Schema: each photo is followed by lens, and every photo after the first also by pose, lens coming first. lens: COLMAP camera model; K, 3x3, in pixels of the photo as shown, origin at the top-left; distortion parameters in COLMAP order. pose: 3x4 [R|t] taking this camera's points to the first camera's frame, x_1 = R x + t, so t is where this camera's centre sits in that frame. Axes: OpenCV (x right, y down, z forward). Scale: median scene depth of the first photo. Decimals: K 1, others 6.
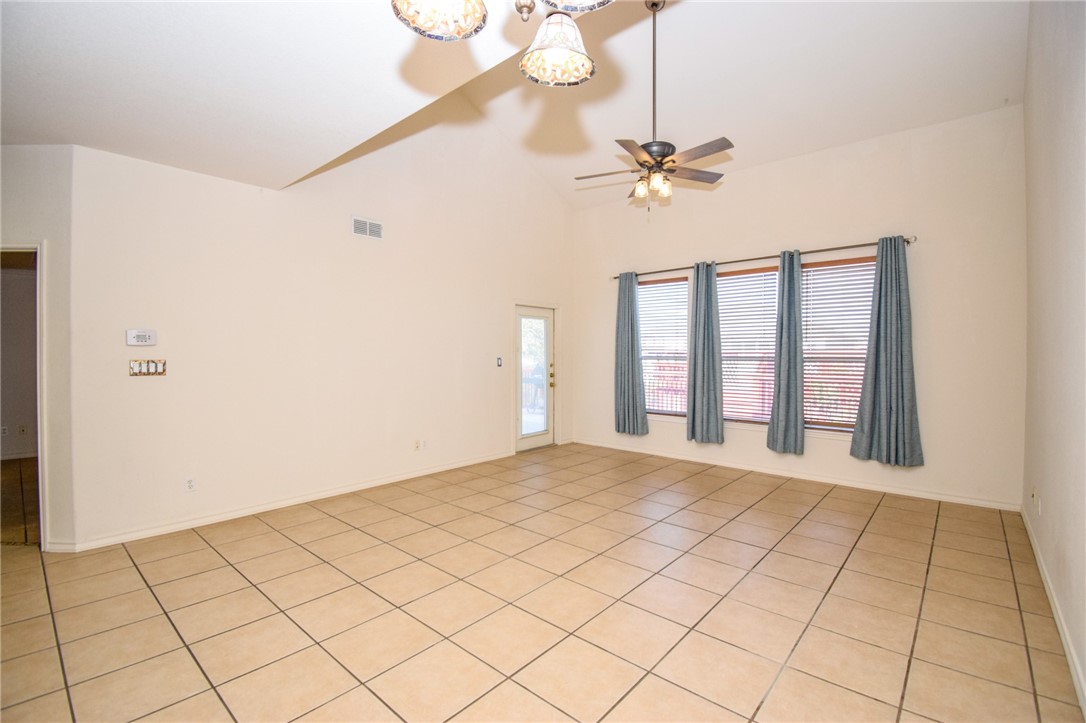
lens RADIAL K [[486.0, 0, 547.6], [0, 486.0, 358.5], [0, 0, 1]] dist [0.017743, -0.025190]
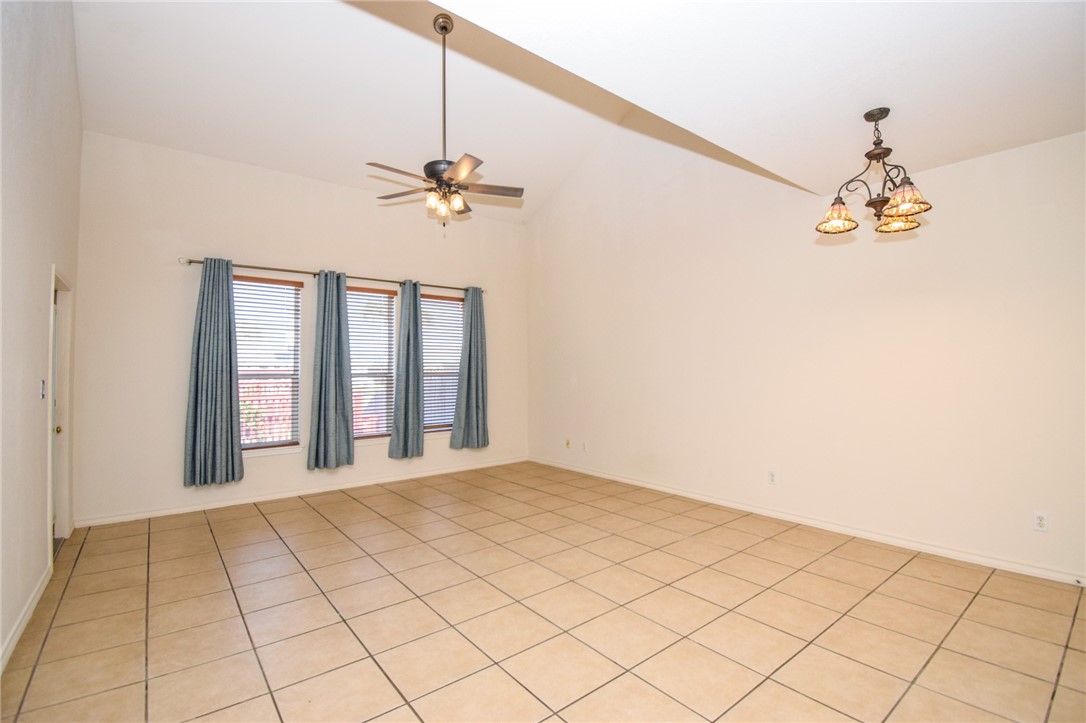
lens RADIAL K [[486.0, 0, 547.6], [0, 486.0, 358.5], [0, 0, 1]] dist [0.017743, -0.025190]
pose [[0.162974, 0.021712, 0.986391, -0.592305], [0.019649, 0.999488, -0.025247, -0.001357], [-0.986435, 0.023496, 0.162464, 0.508107]]
